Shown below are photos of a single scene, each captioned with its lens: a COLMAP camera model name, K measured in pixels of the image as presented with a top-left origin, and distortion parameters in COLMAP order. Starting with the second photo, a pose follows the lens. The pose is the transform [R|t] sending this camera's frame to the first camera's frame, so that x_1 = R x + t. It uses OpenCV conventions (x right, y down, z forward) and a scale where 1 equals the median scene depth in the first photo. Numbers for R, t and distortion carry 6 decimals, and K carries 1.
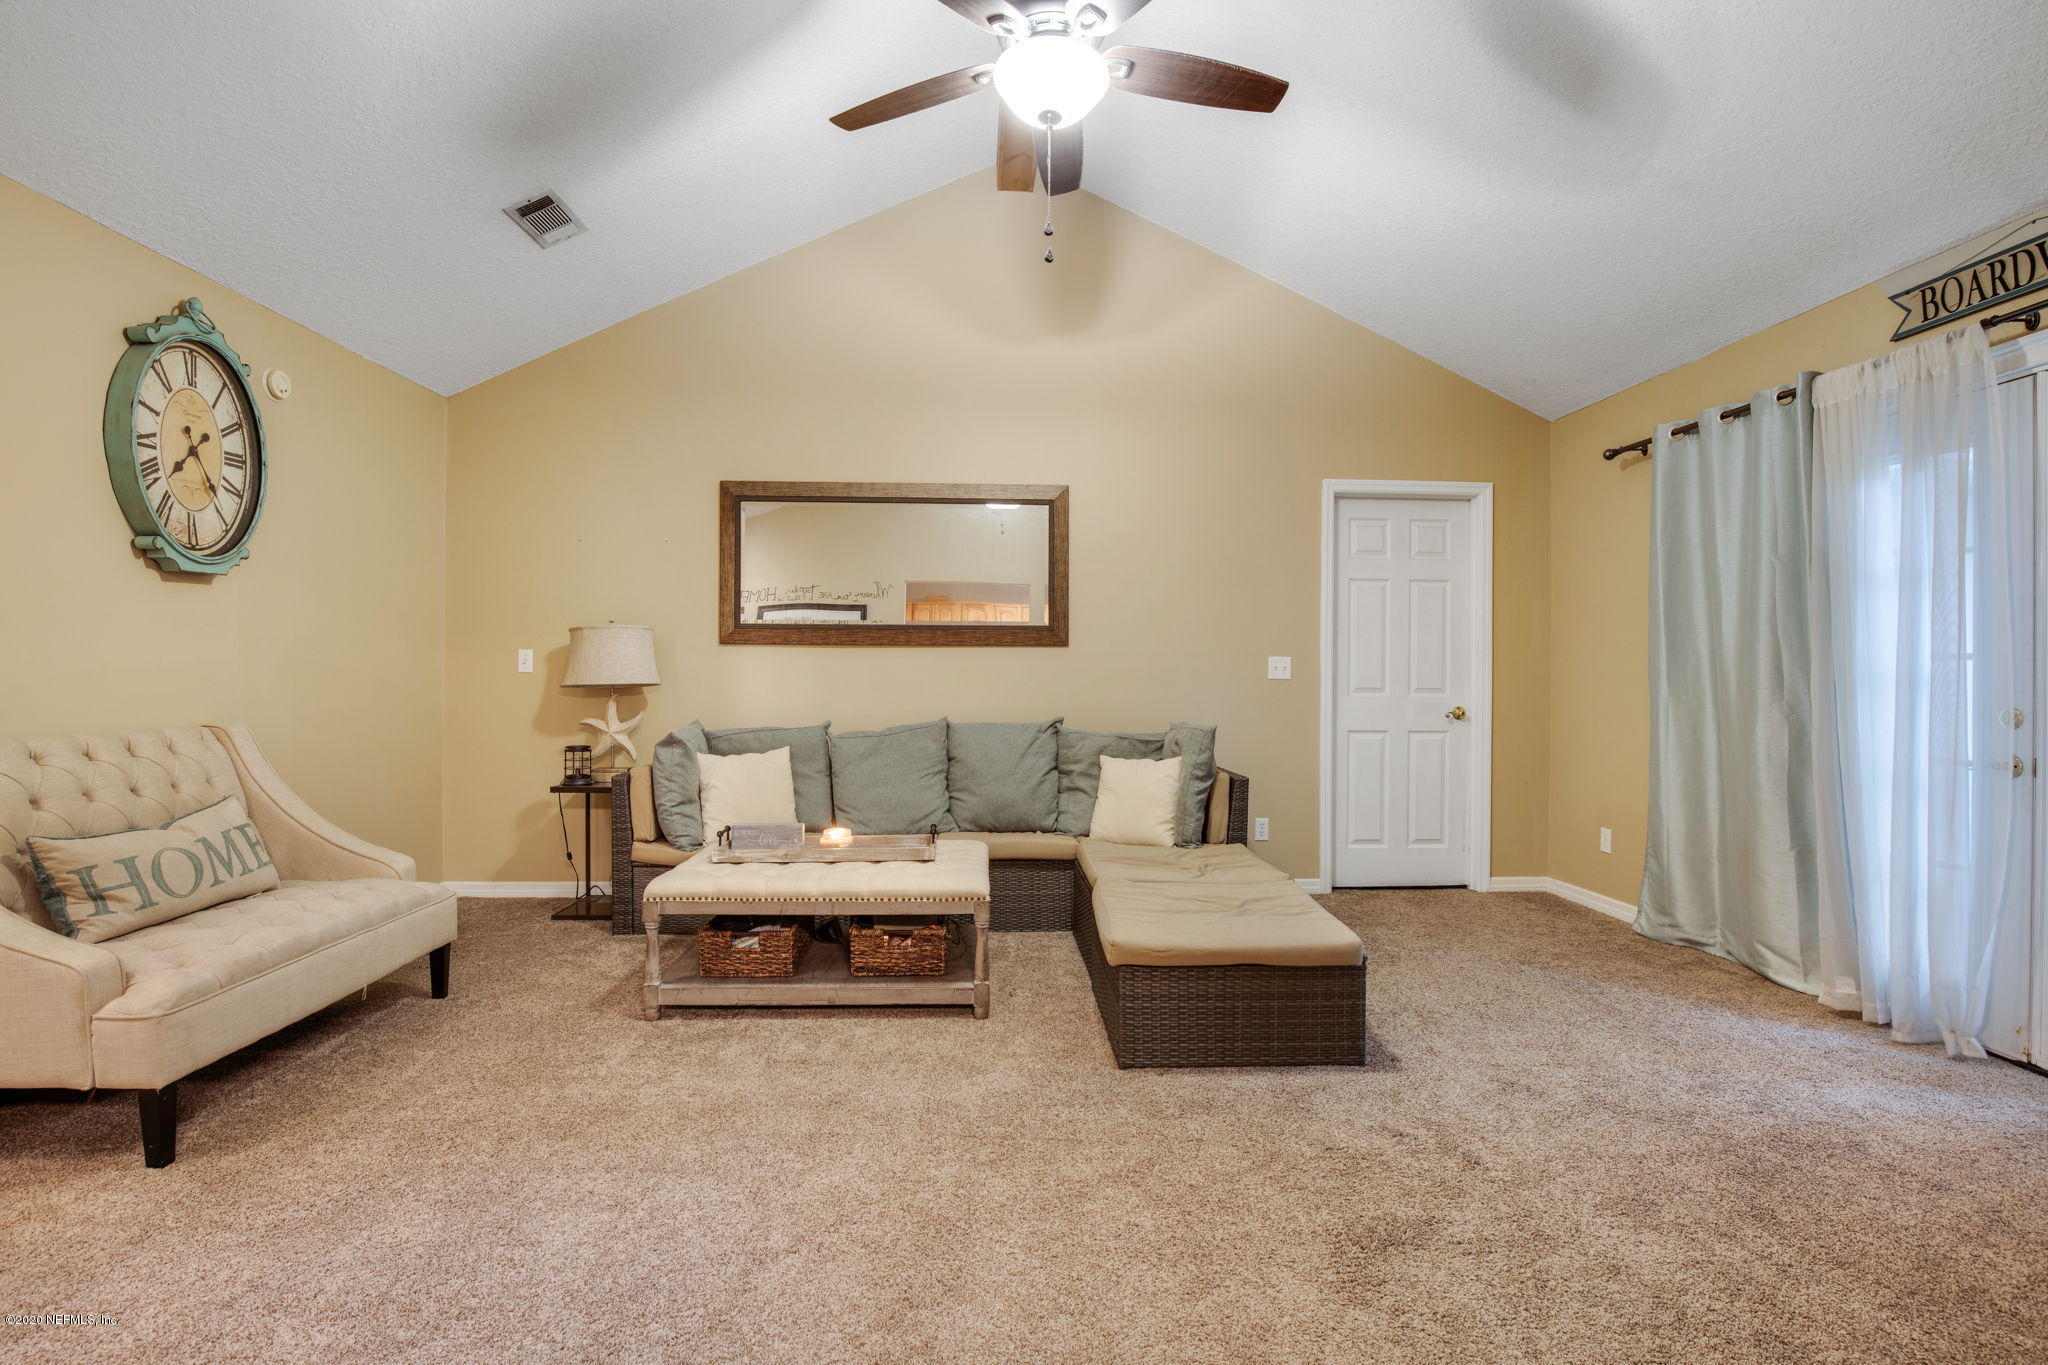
lens RADIAL K [[964.9, 0, 1024.0], [0, 964.9, 682.5], [0, 0, 1]] dist [-0.031886, 0.006868]
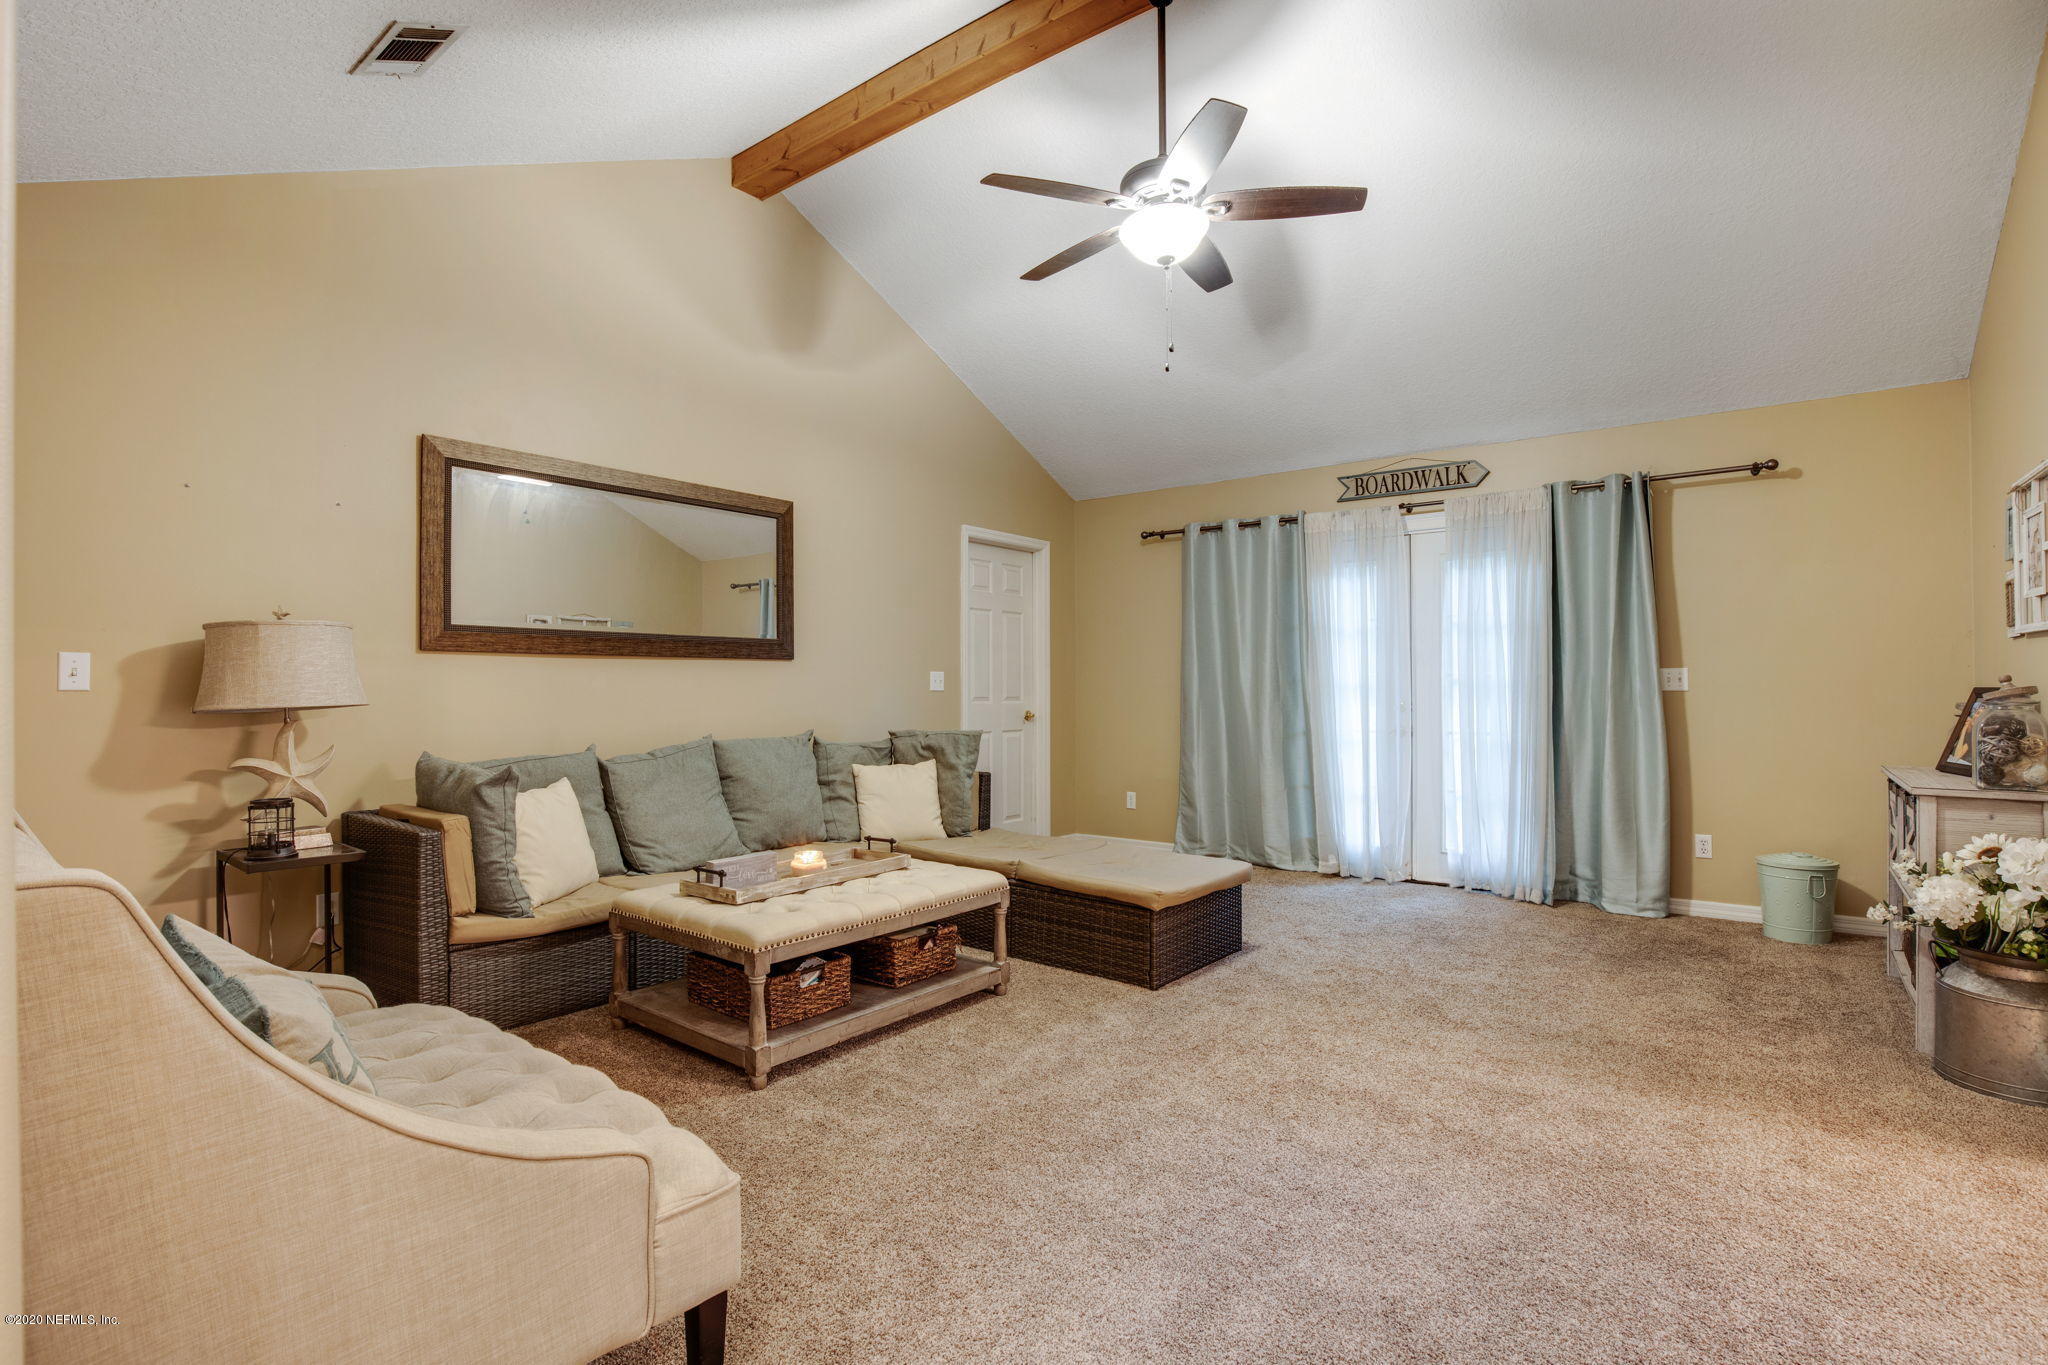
lens RADIAL K [[964.9, 0, 1024.0], [0, 964.9, 682.5], [0, 0, 1]] dist [-0.031886, 0.006868]
pose [[0.657604, -0.002528, 0.753359, -0.608641], [0.010515, 0.999928, -0.005824, -0.005984], [-0.753290, 0.011751, 0.657583, 0.165643]]
